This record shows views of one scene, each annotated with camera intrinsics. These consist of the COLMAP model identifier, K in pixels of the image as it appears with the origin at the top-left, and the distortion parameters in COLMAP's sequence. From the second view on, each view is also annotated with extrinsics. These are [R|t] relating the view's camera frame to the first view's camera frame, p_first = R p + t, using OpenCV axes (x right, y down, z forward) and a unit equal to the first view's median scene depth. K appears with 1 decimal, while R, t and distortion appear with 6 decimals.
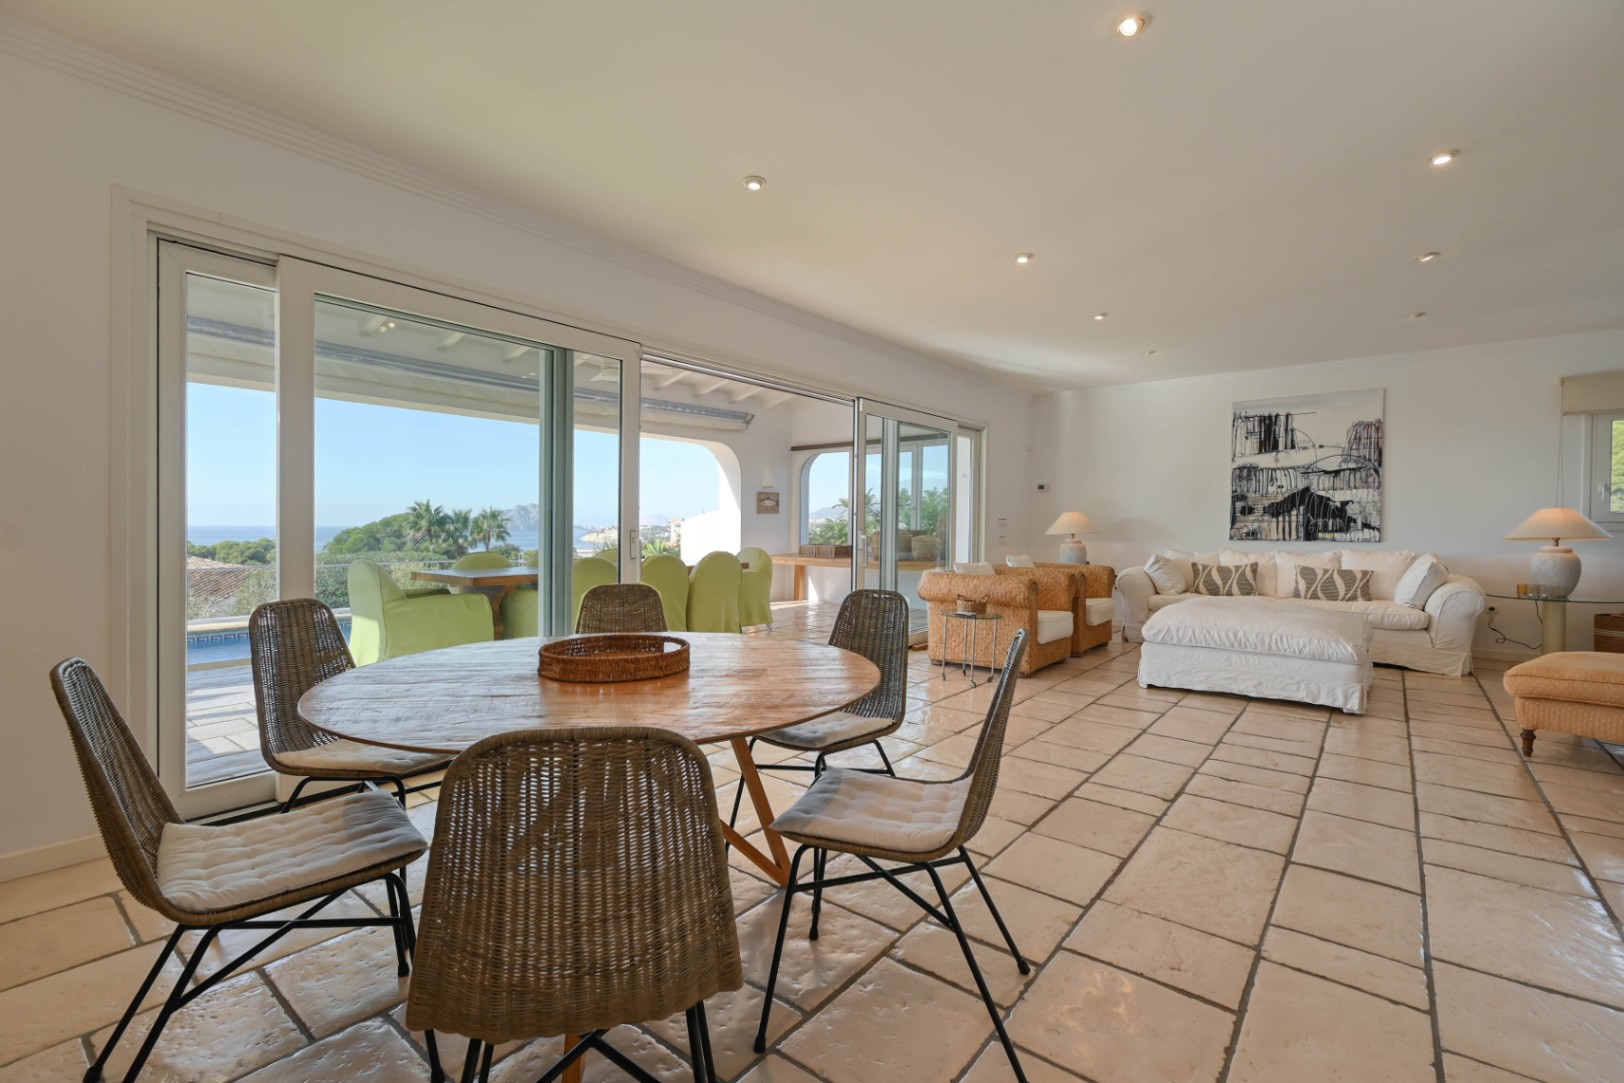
lens RADIAL K [[716.5, 0, 809.8], [0, 716.5, 526.3], [0, 0, 1]] dist [0.009735, -0.002858]
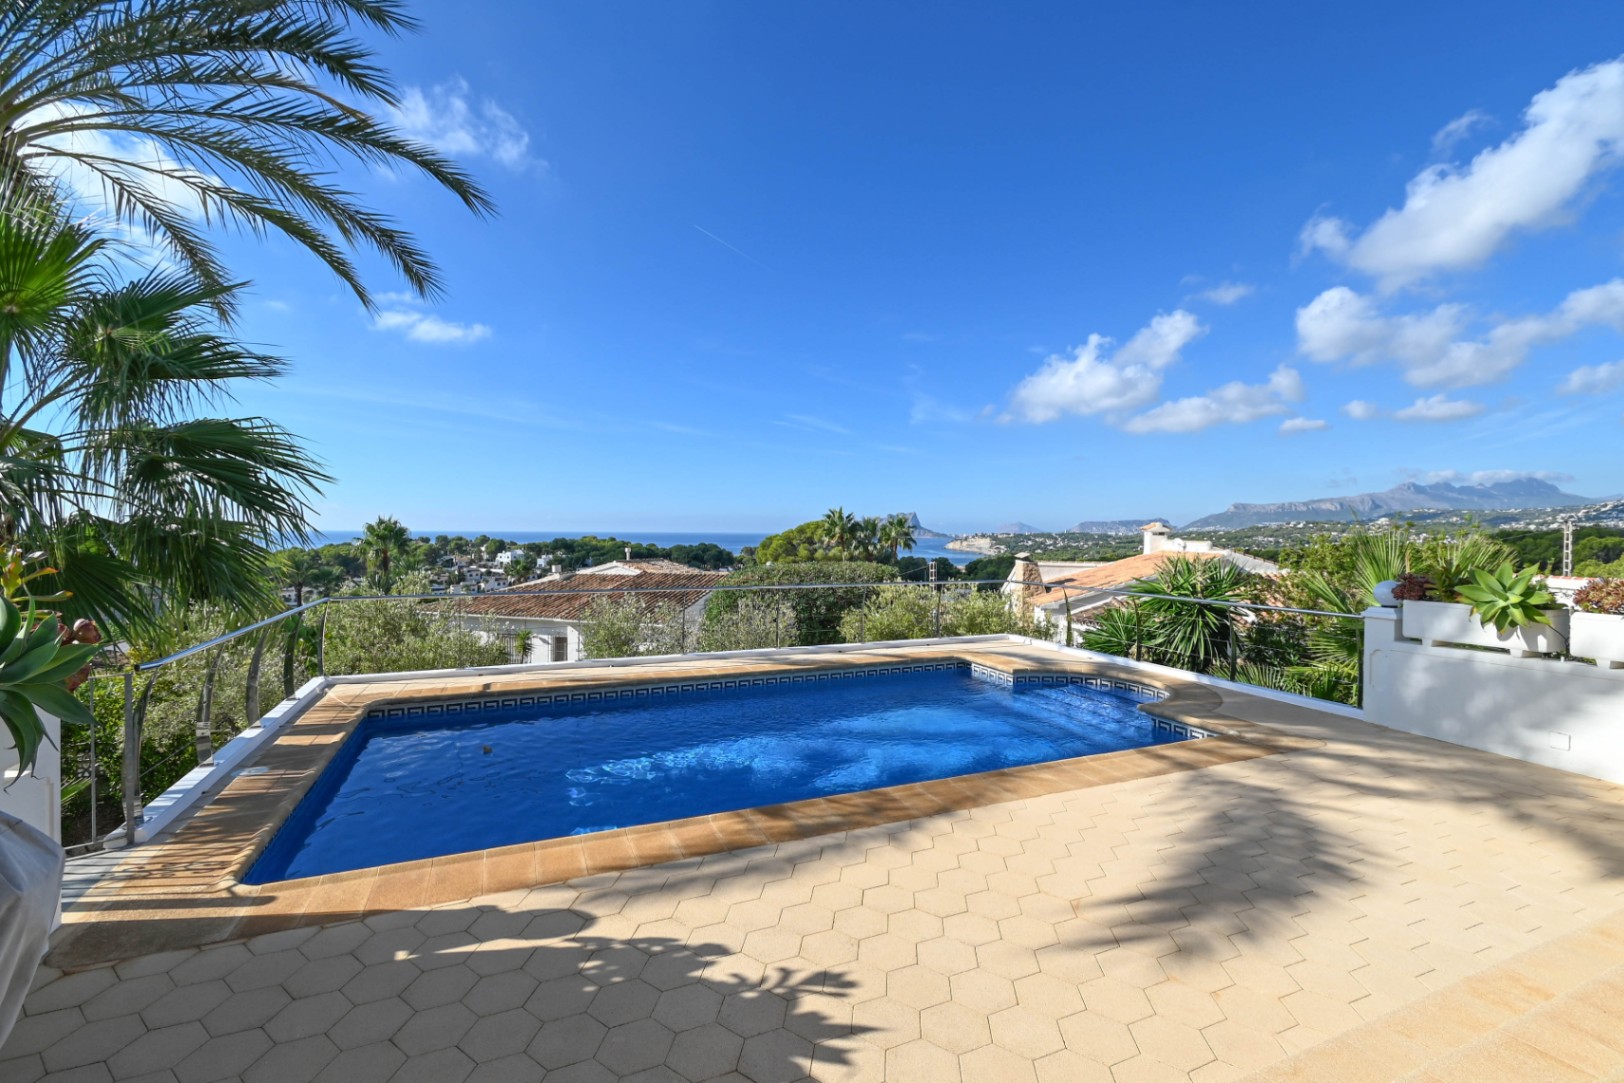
lens RADIAL K [[716.5, 0, 825.2], [0, 716.5, 540.6], [0, 0, 1]] dist [0.009735, -0.002858]
pose [[0.888387, 0.007082, -0.459041, -0.085027], [-0.003036, 0.999950, 0.009552, 0.000286], [0.459085, -0.007093, 0.888364, 0.087758]]
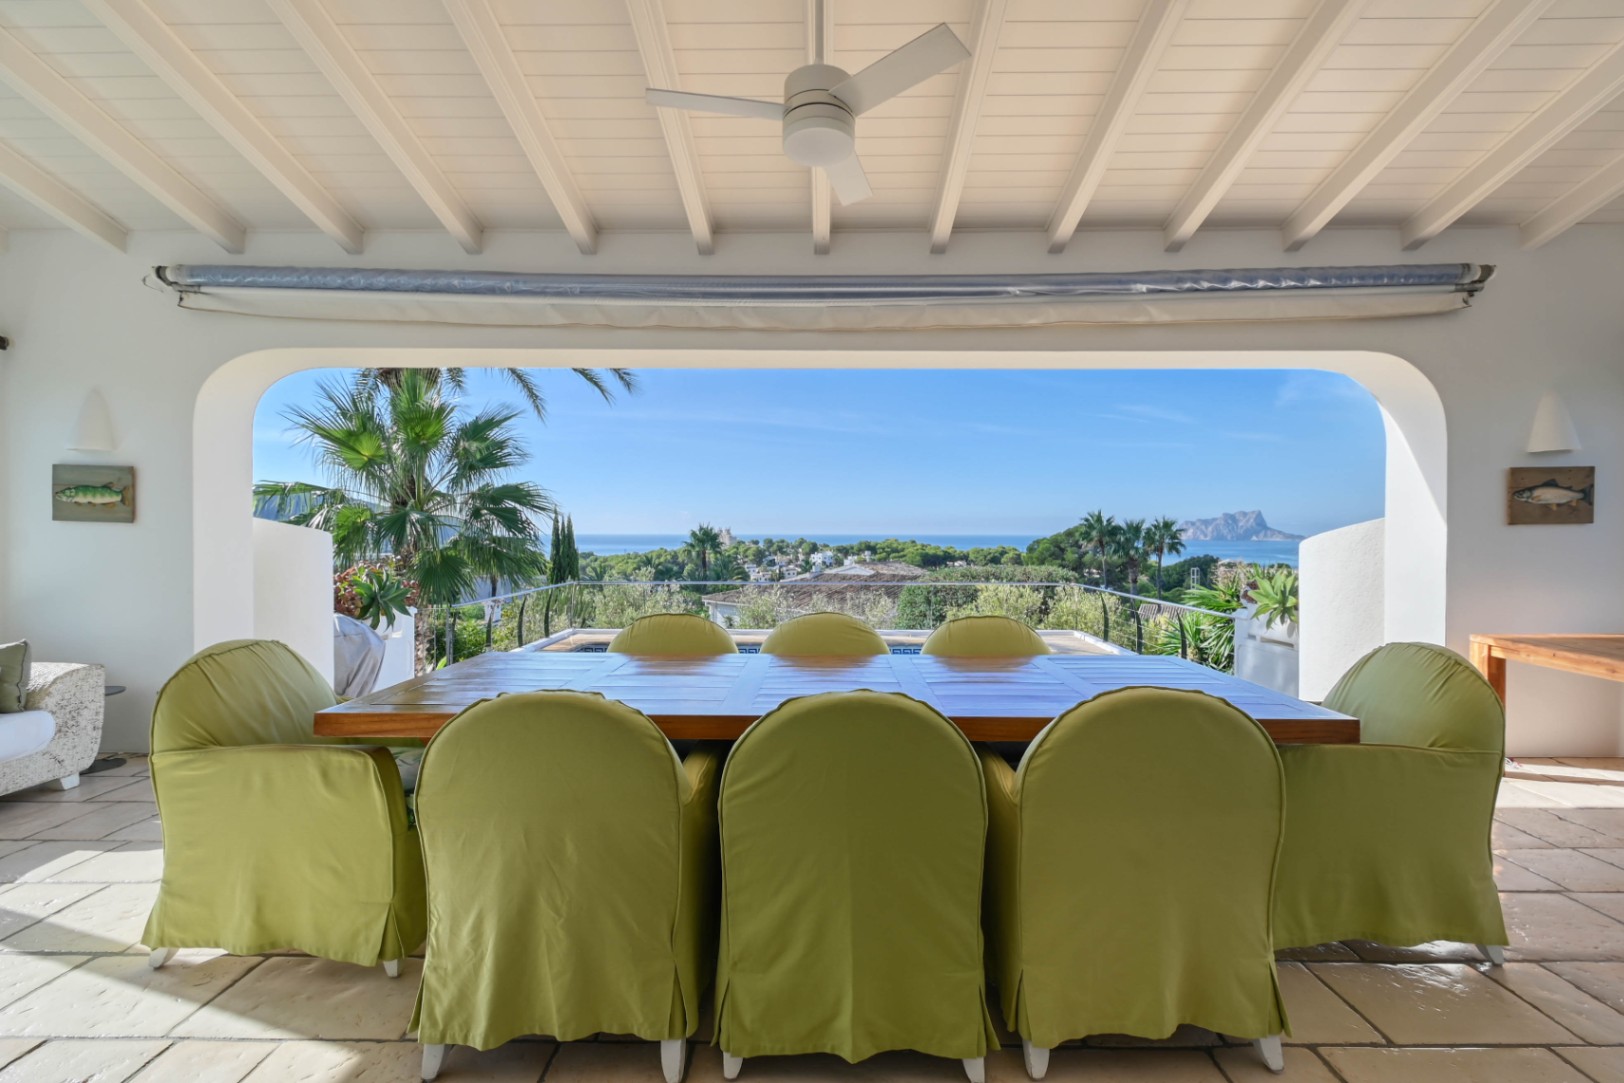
lens RADIAL K [[716.5, 0, 816.7], [0, 716.5, 543.9], [0, 0, 1]] dist [0.009735, -0.002858]
pose [[0.620323, 0.008730, -0.784298, 0.000114], [0.000213, 0.999936, 0.011299, -0.002063], [0.784347, -0.007176, 0.620281, 0.084212]]
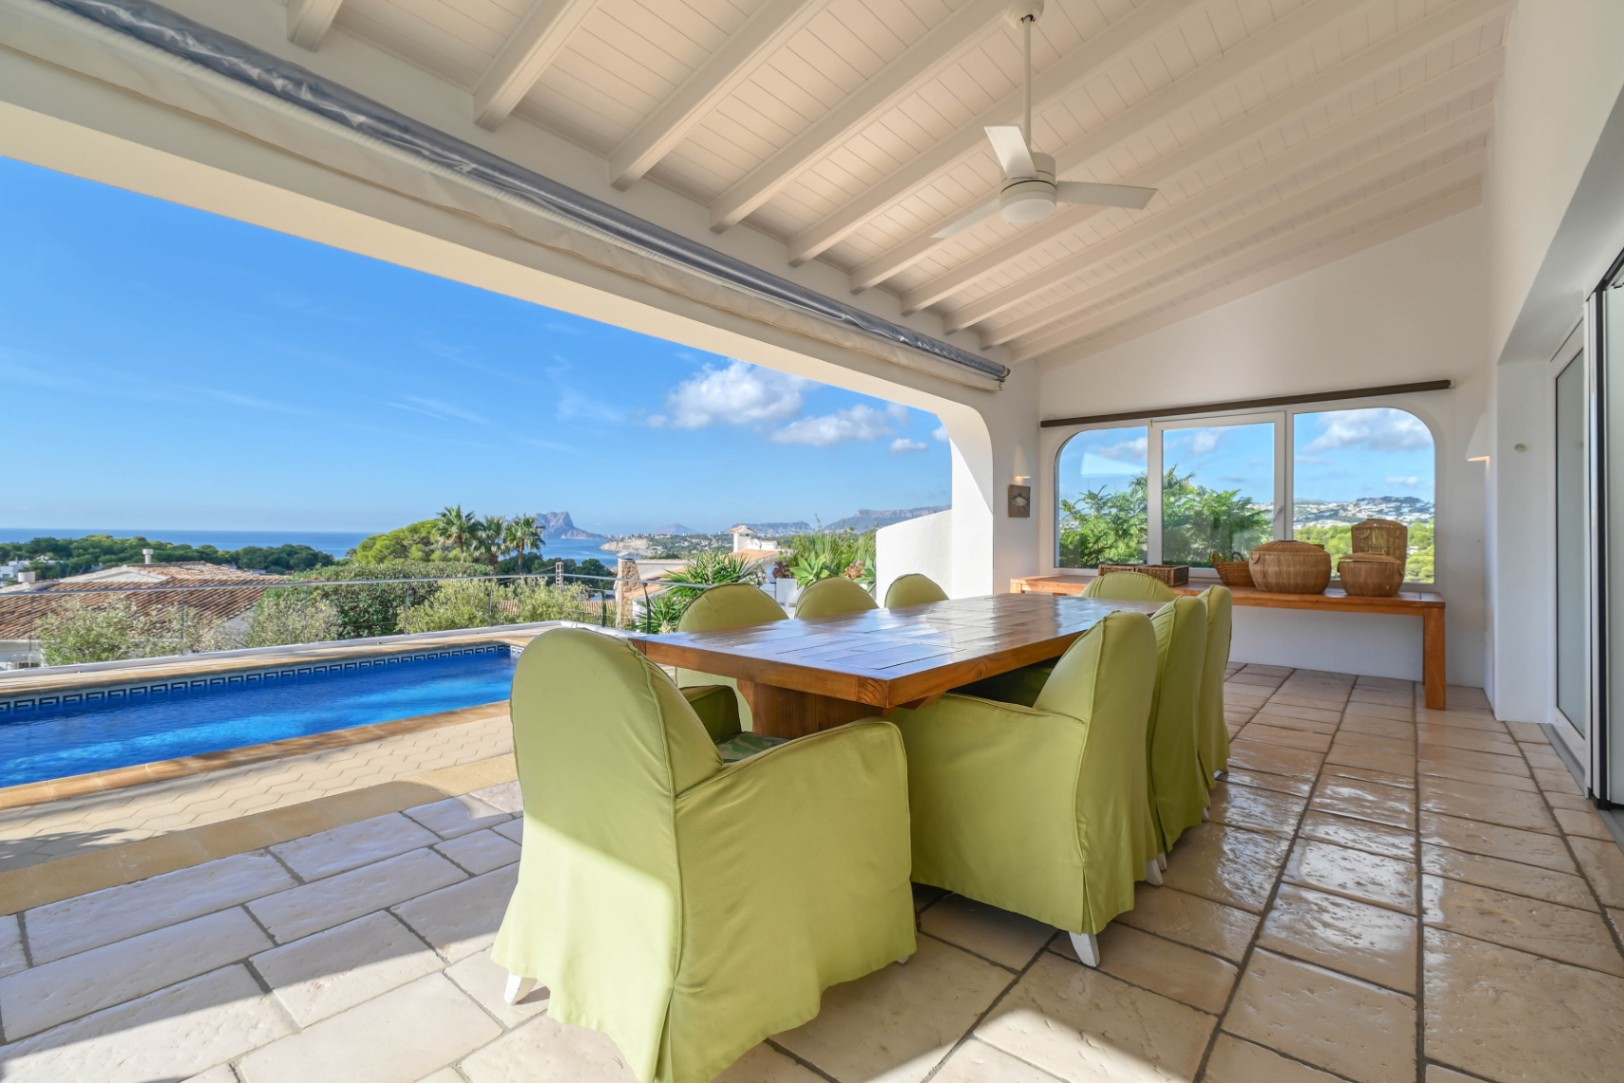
lens RADIAL K [[716.5, 0, 824.2], [0, 716.5, 541.7], [0, 0, 1]] dist [0.009735, -0.002858]
pose [[0.999938, 0.008145, -0.007646, -0.042917], [-0.008090, 0.999941, 0.007222, 0.000371], [0.007705, -0.007159, 0.999945, 0.057695]]
